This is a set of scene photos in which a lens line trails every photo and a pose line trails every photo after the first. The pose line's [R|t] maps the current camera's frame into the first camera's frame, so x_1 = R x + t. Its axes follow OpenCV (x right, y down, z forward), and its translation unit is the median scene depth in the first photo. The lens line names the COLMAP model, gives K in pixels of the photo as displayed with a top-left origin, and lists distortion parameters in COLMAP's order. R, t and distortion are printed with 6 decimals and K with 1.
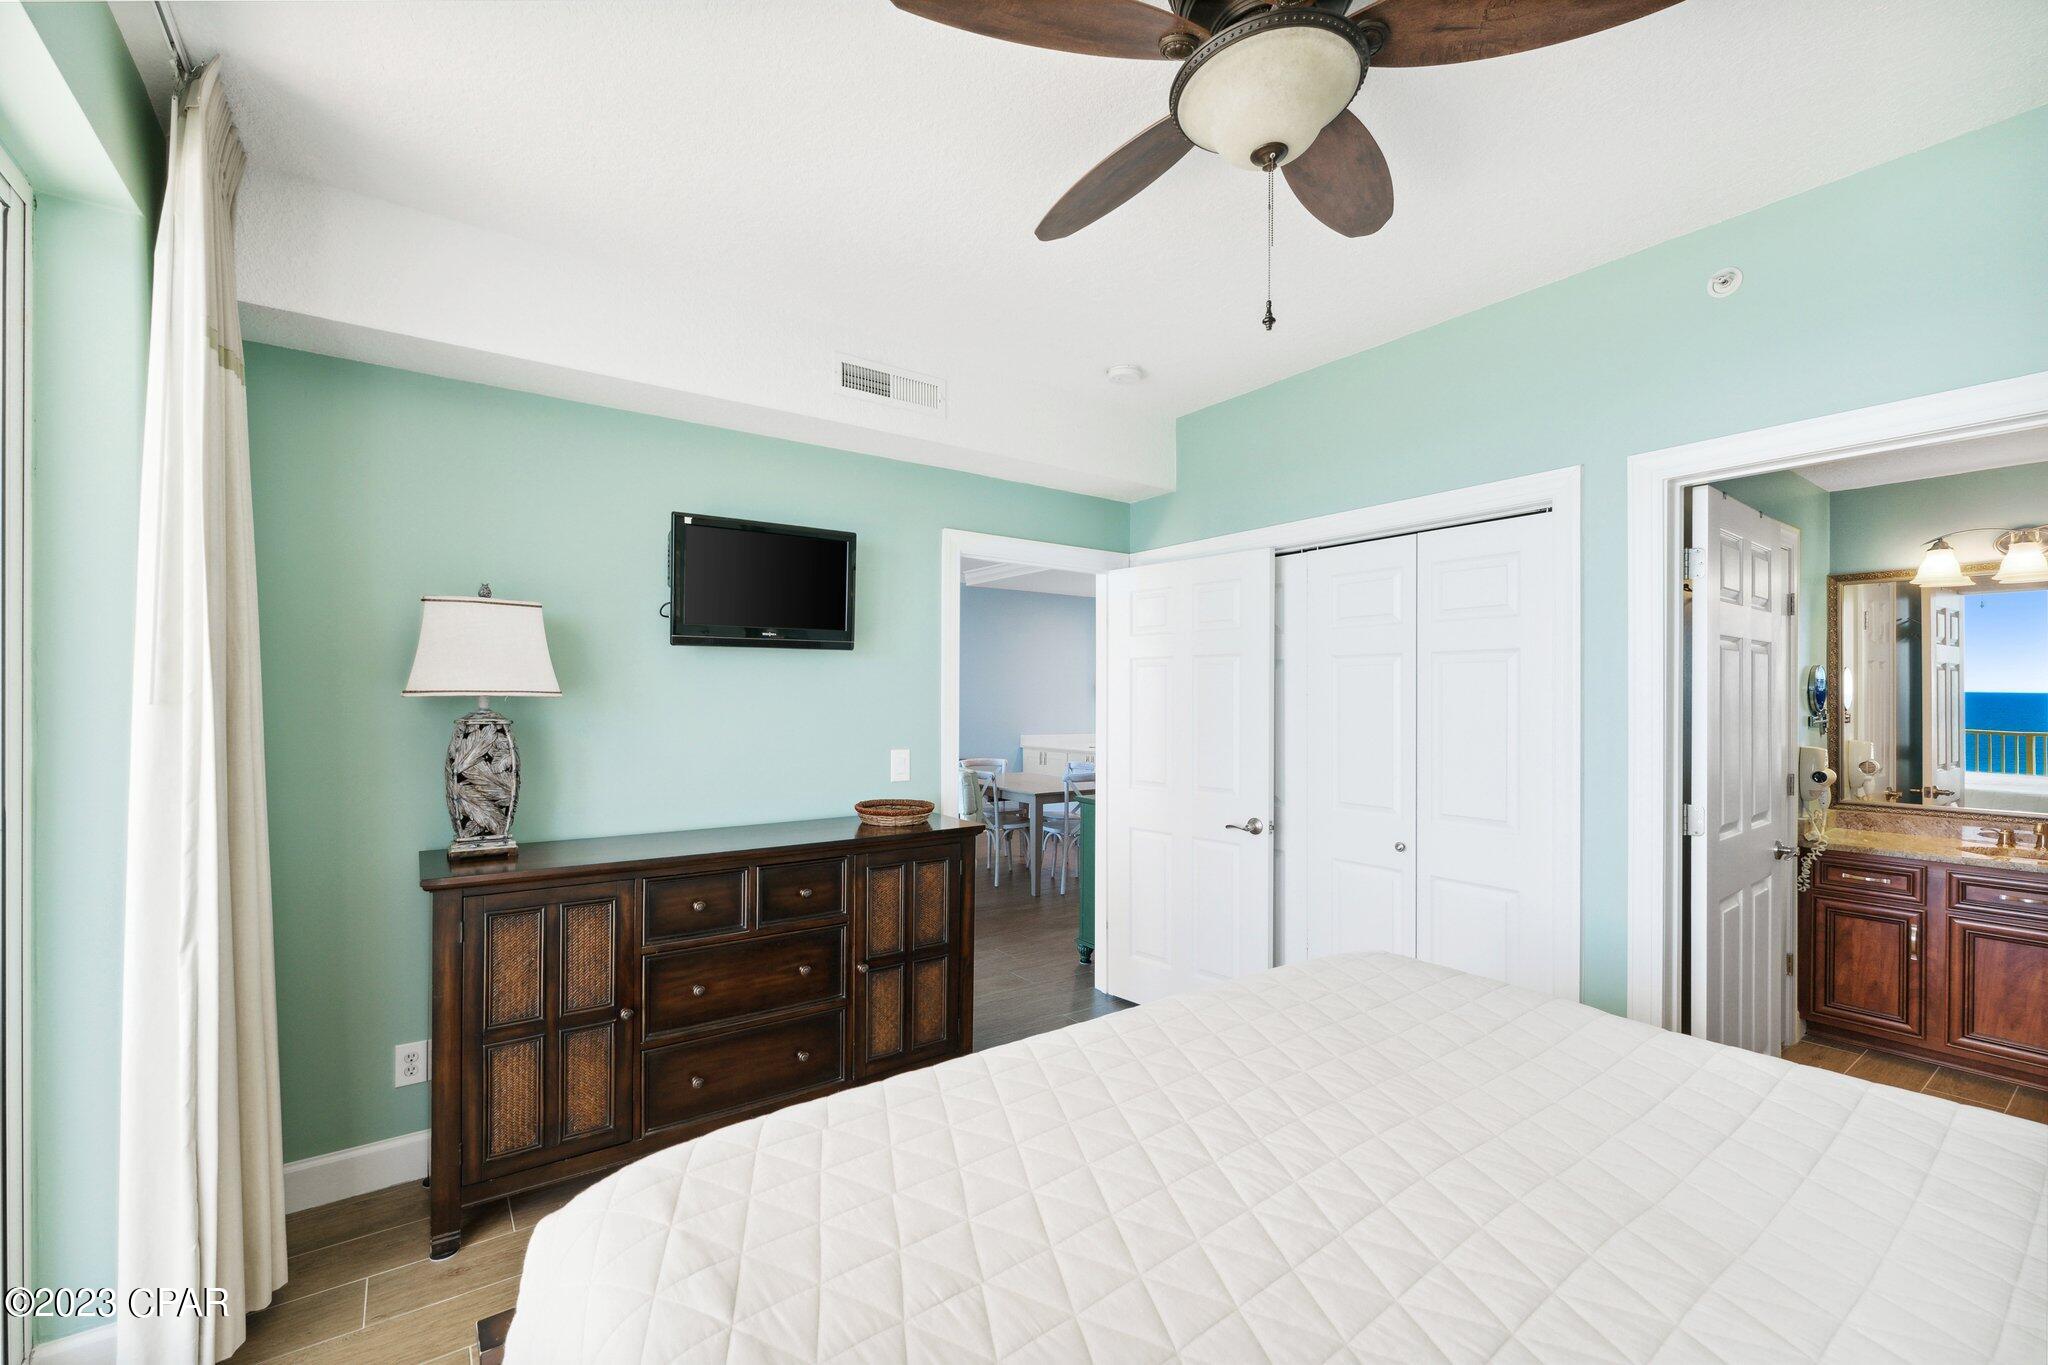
lens RADIAL K [[819.0, 0, 1029.6], [0, 819.0, 691.7], [0, 0, 1]] dist [0.000730, -0.000764]
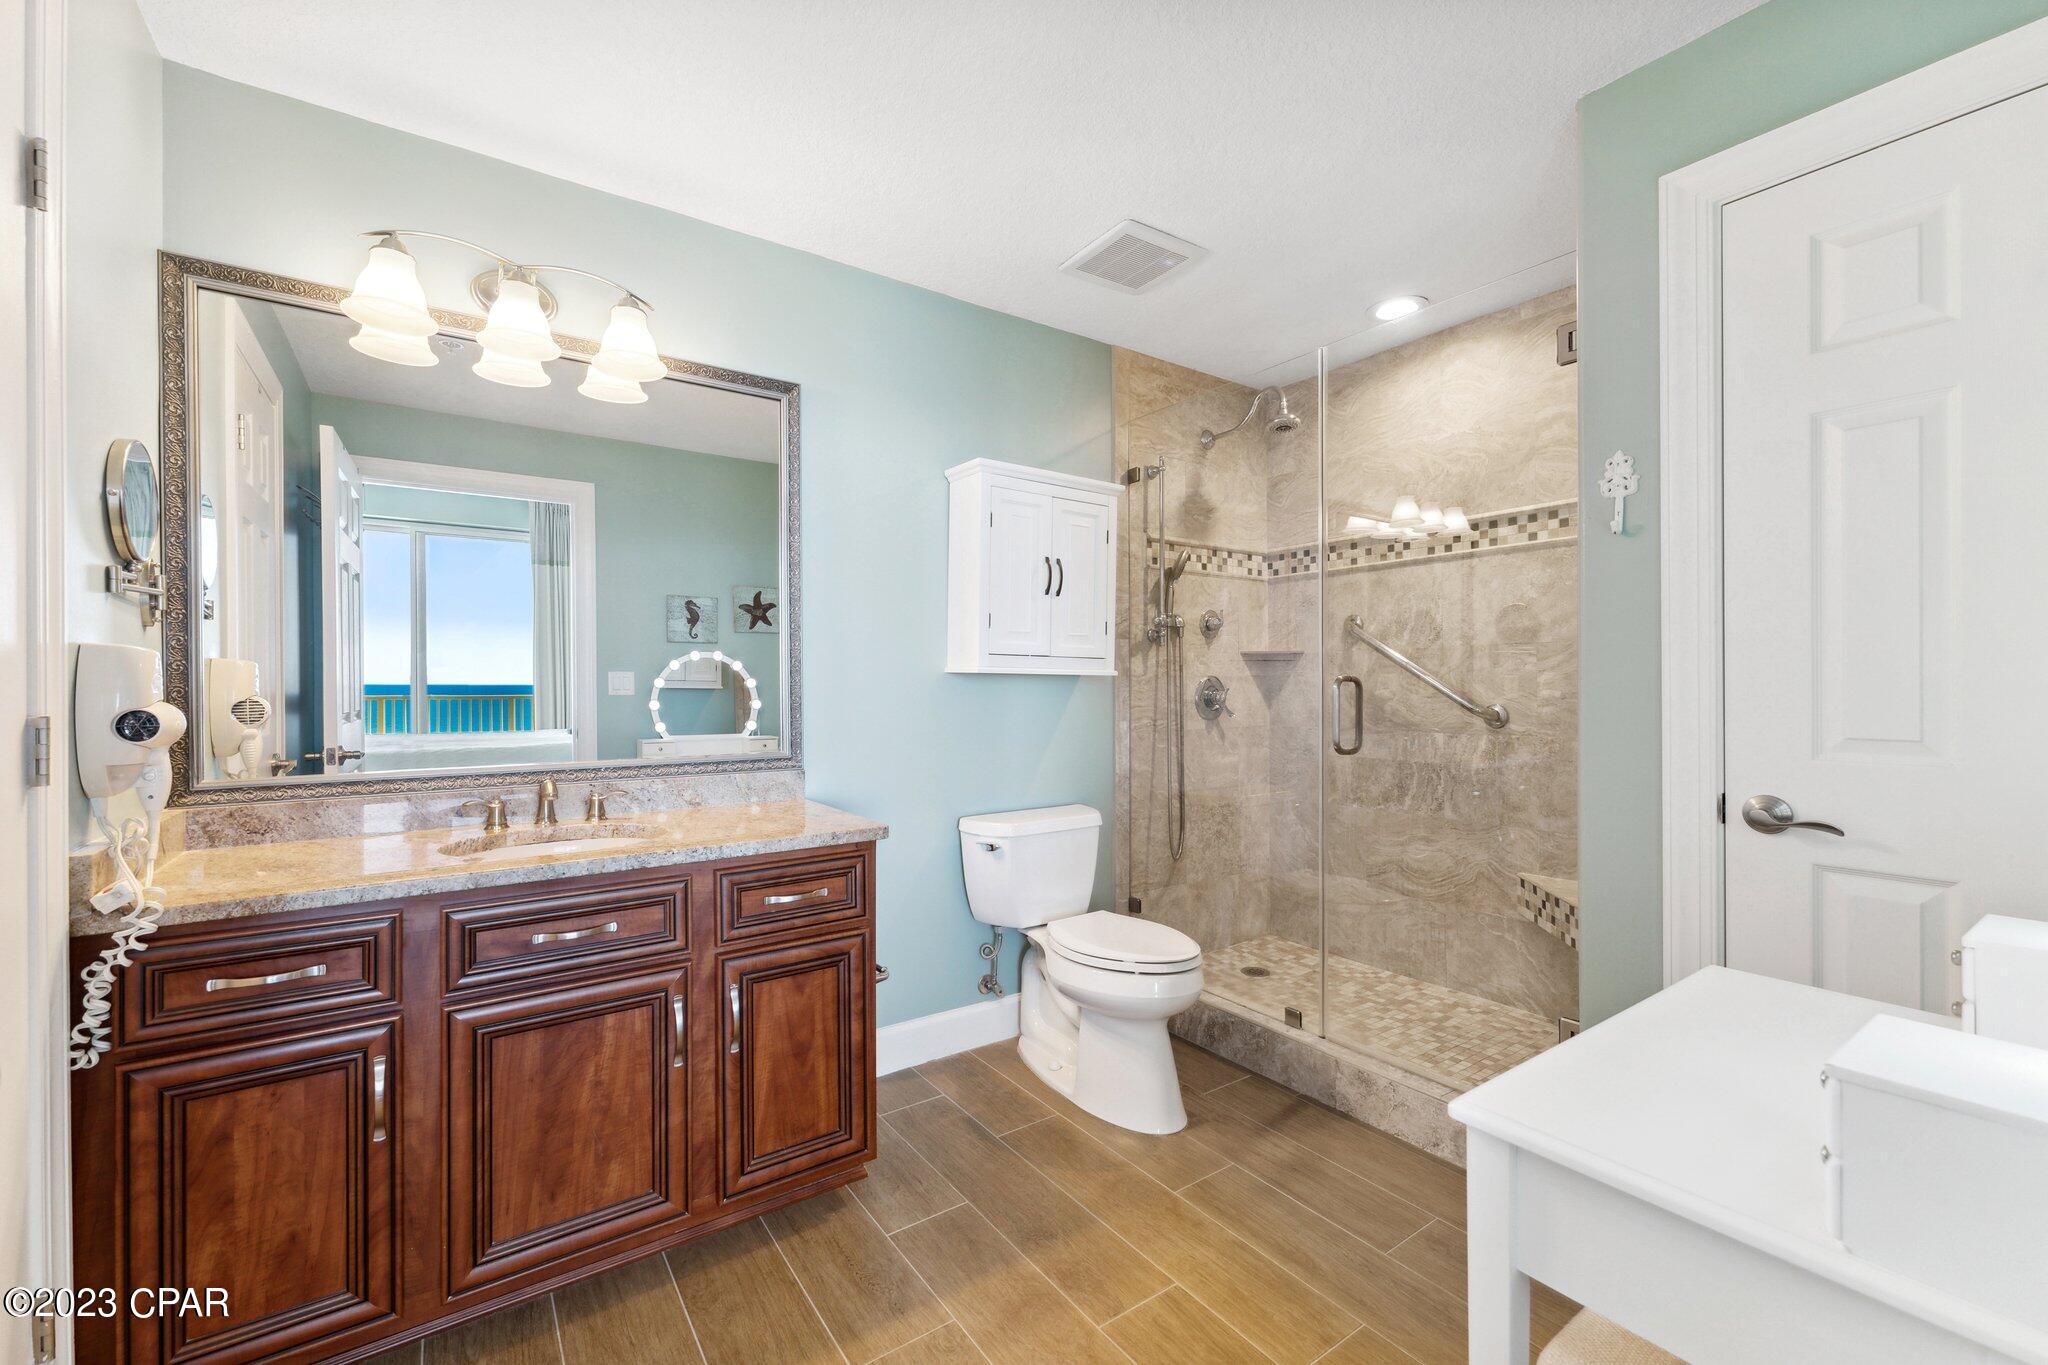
lens RADIAL K [[819.0, 0, 1023.4], [0, 819.0, 695.3], [0, 0, 1]] dist [0.000730, -0.000764]
pose [[-0.007097, -0.013262, 0.999887, 0.567484], [-0.005341, 0.999898, 0.013225, 0.079145], [-0.999961, -0.005246, -0.007167, 0.577973]]
